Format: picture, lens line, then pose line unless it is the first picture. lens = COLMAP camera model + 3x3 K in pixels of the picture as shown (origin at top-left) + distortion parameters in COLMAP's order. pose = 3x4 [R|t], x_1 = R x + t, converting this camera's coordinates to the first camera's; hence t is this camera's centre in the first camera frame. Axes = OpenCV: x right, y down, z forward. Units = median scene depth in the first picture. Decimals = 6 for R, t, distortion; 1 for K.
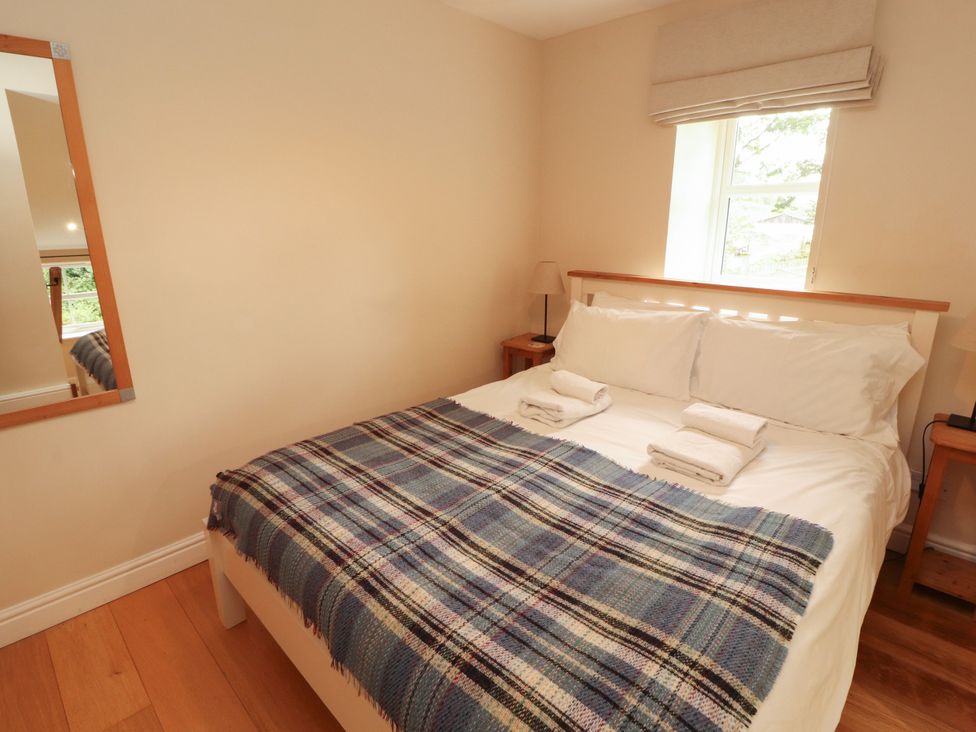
lens RADIAL K [[507.1, 0, 489.9], [0, 507.1, 348.6], [0, 0, 1]] dist [-0.000946, -0.013687]
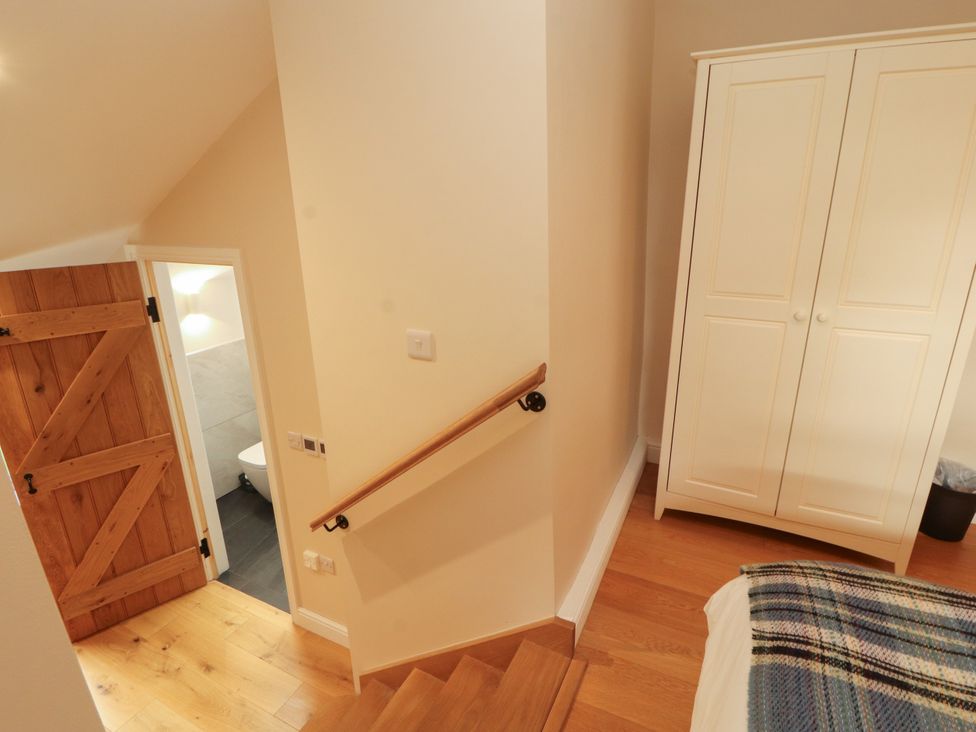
lens RADIAL K [[507.1, 0, 489.5], [0, 507.1, 359.7], [0, 0, 1]] dist [-0.000946, -0.013687]
pose [[-0.952682, 0.113027, -0.282172, 0.811618], [-0.054451, 0.849824, 0.524246, -0.222084], [0.299050, 0.514805, -0.803458, 0.855313]]
